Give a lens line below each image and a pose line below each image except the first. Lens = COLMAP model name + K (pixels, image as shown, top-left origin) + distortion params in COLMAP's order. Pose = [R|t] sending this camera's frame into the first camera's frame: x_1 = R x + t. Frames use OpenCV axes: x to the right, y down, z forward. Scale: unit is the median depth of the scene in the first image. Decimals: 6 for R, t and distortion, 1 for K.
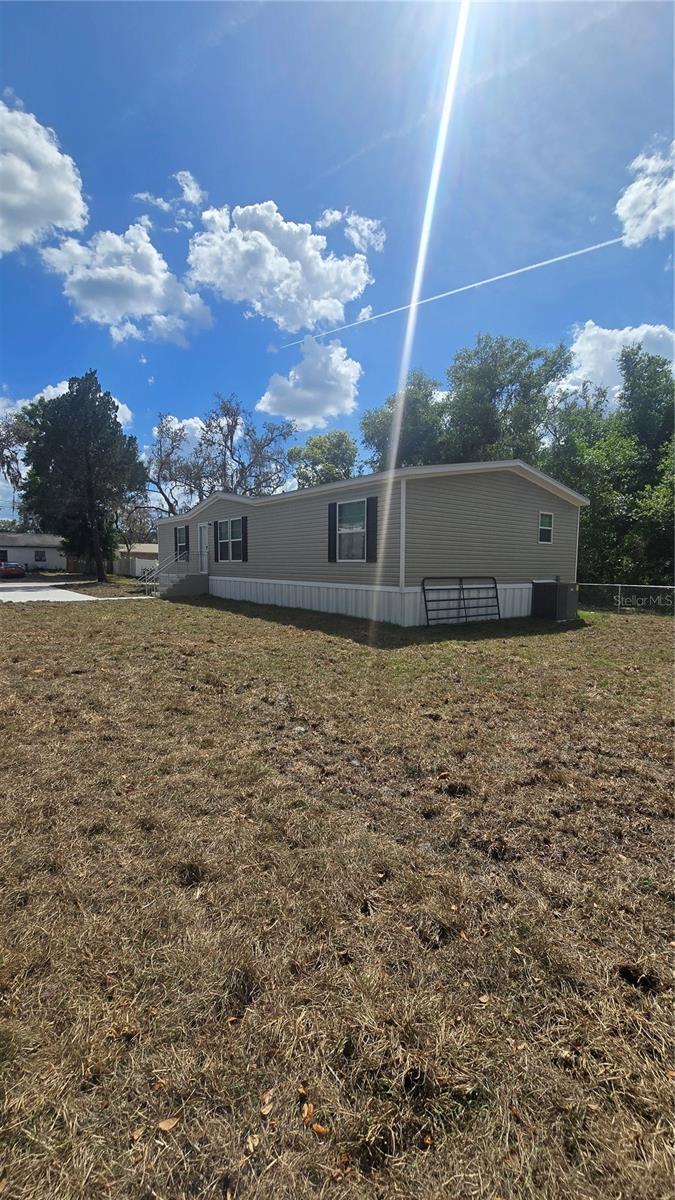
lens RADIAL K [[491.6, 0, 336.1], [0, 491.6, 603.6], [0, 0, 1]] dist [0.001886, 0.000482]
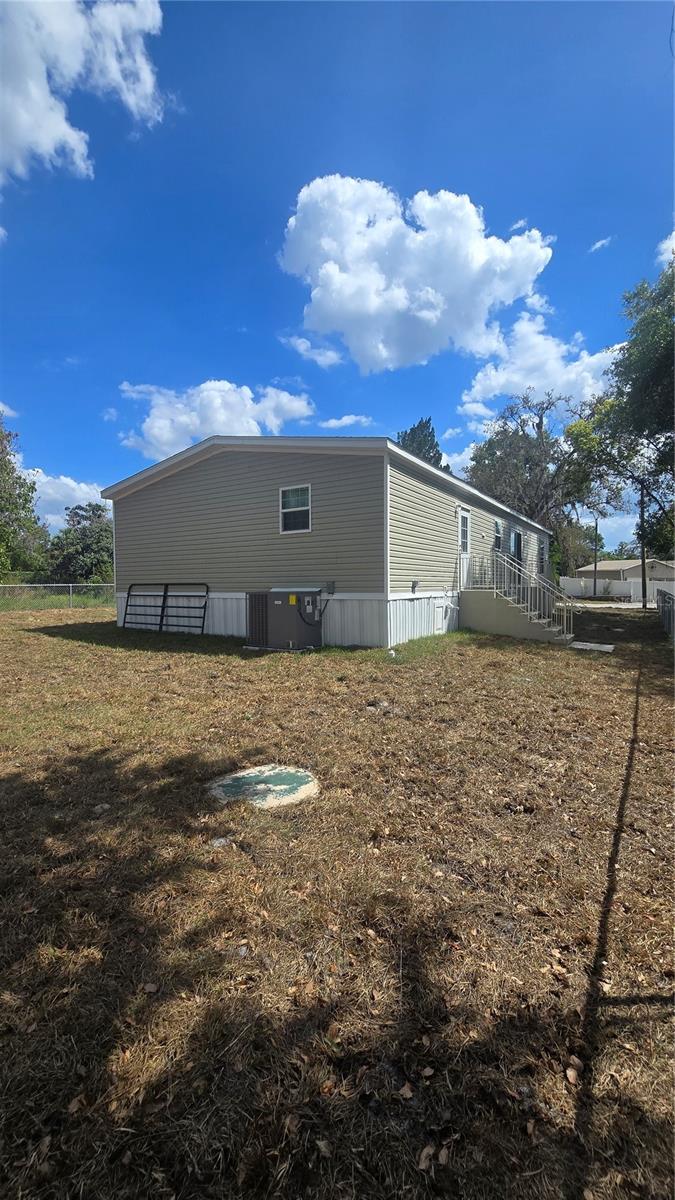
lens RADIAL K [[491.6, 0, 336.1], [0, 491.6, 603.6], [0, 0, 1]] dist [0.001886, 0.000482]
pose [[0.344030, 0.038300, -0.938177, 1.199752], [-0.050444, 0.998479, 0.022264, -0.050163], [0.937603, 0.039666, 0.345439, 0.927867]]
